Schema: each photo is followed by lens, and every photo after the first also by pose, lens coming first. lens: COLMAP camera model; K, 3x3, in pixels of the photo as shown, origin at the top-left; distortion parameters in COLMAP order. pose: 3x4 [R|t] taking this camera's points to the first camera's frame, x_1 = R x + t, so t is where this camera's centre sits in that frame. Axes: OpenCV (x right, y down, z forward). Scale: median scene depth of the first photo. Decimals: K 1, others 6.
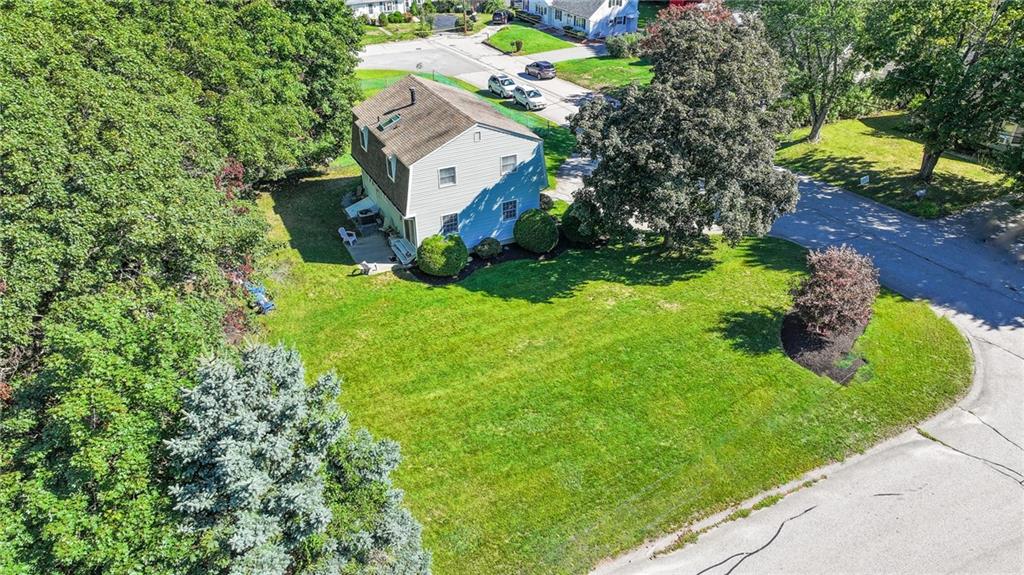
lens RADIAL K [[725.8, 0, 517.0], [0, 725.8, 281.6], [0, 0, 1]] dist [0.014171, -0.001552]
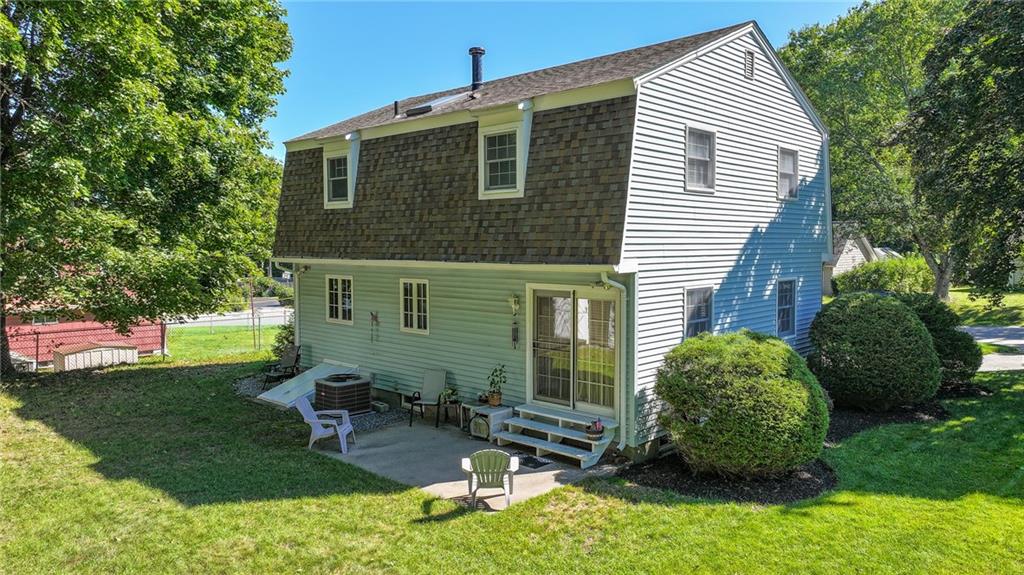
lens RADIAL K [[725.8, 0, 508.1], [0, 725.8, 287.9], [0, 0, 1]] dist [0.014171, -0.001552]
pose [[0.943523, -0.020275, 0.330685, -0.276574], [0.172883, 0.881585, -0.439226, 0.032112], [-0.282622, 0.471590, 0.835301, 0.759214]]
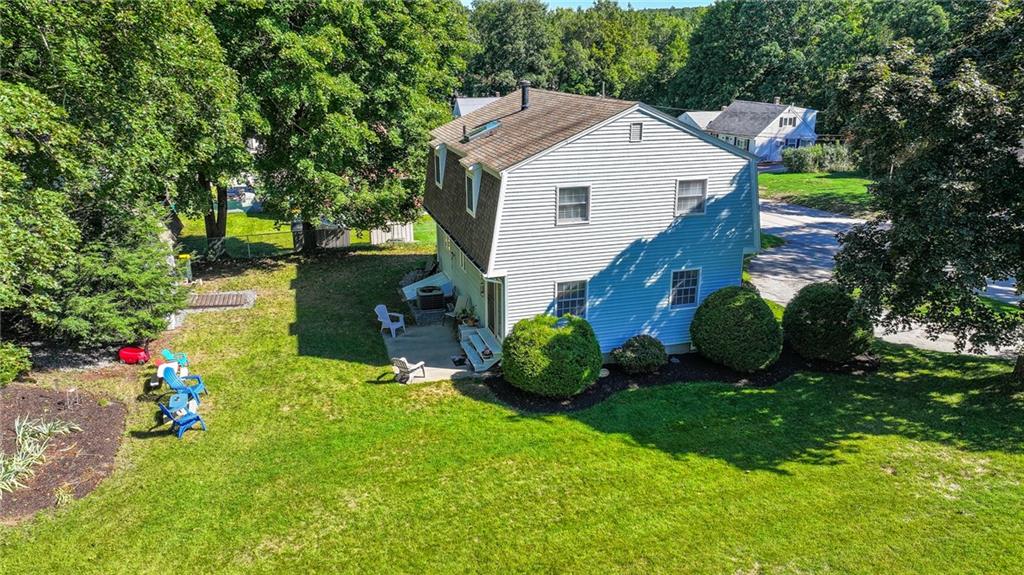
lens RADIAL K [[725.8, 0, 518.5], [0, 725.8, 278.7], [0, 0, 1]] dist [0.014171, -0.001552]
pose [[0.984460, 0.054578, -0.166910, -0.043012], [-0.093767, 0.967011, -0.236848, 0.033249], [0.148478, 0.248818, 0.957102, 0.493702]]
